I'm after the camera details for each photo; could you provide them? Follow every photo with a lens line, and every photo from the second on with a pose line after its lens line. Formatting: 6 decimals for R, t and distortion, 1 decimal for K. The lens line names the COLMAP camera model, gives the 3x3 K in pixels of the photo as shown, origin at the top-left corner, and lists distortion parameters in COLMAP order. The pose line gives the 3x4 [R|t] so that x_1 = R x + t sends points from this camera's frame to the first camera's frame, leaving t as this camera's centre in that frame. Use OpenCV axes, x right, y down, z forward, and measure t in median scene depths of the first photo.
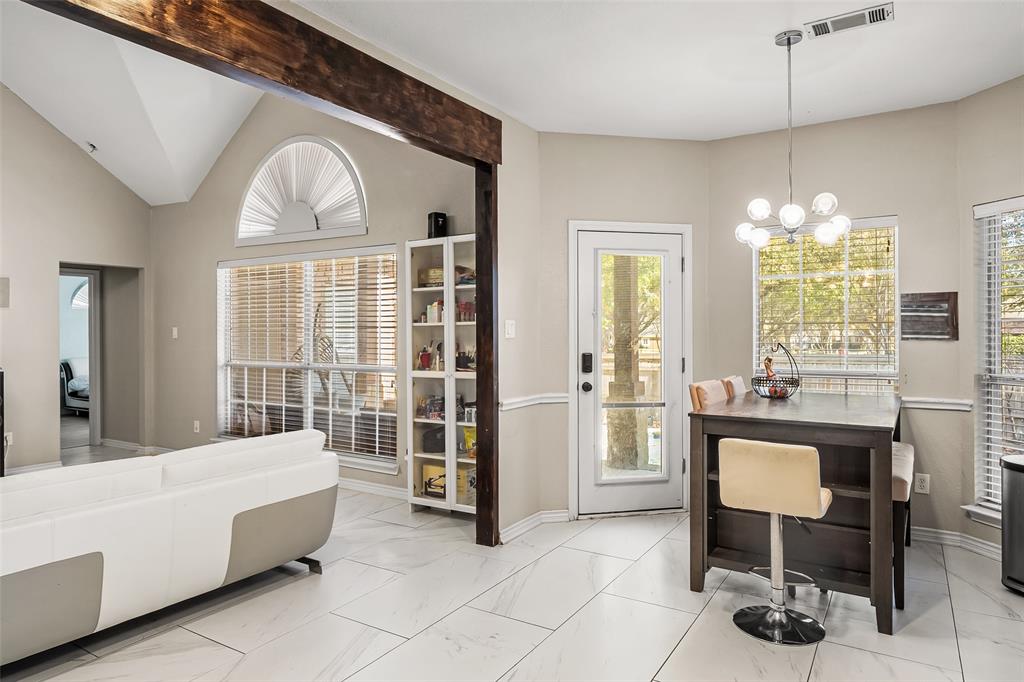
lens RADIAL K [[633.4, 0, 511.9], [0, 633.4, 320.6], [0, 0, 1]] dist [-0.000590, 0.000911]
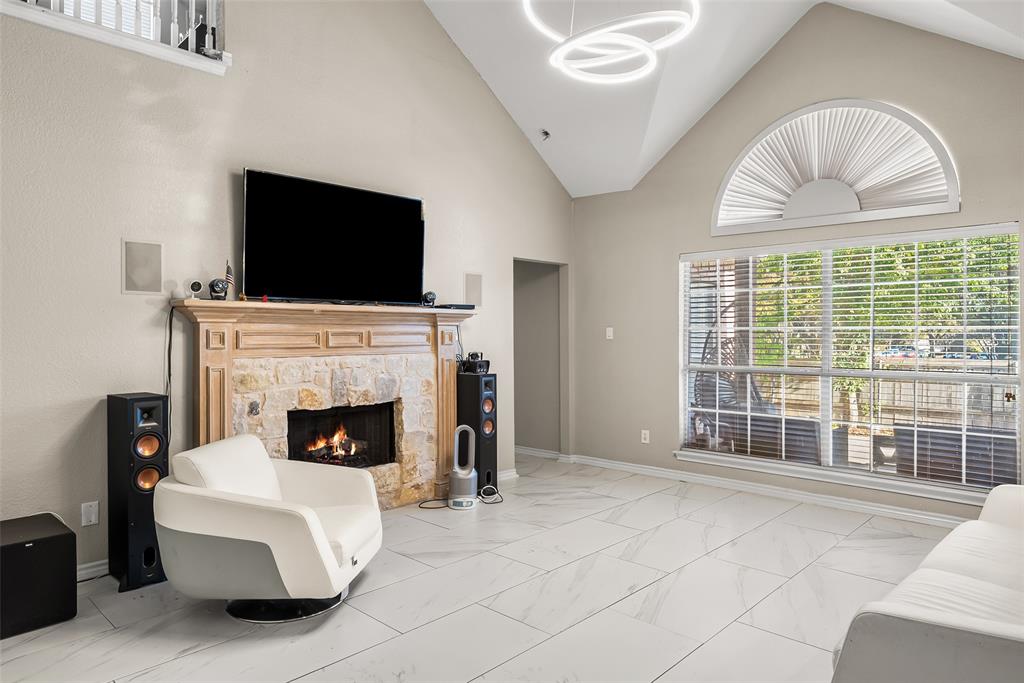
lens RADIAL K [[625.4, 0, 496.2], [0, 625.4, 338.0], [0, 0, 1]] dist [-0.074006, 0.092165]
pose [[0.974939, 0.003717, -0.222440, -0.540044], [0.000528, 0.999819, 0.019024, 0.009188], [0.222470, -0.018665, 0.974761, 0.085375]]
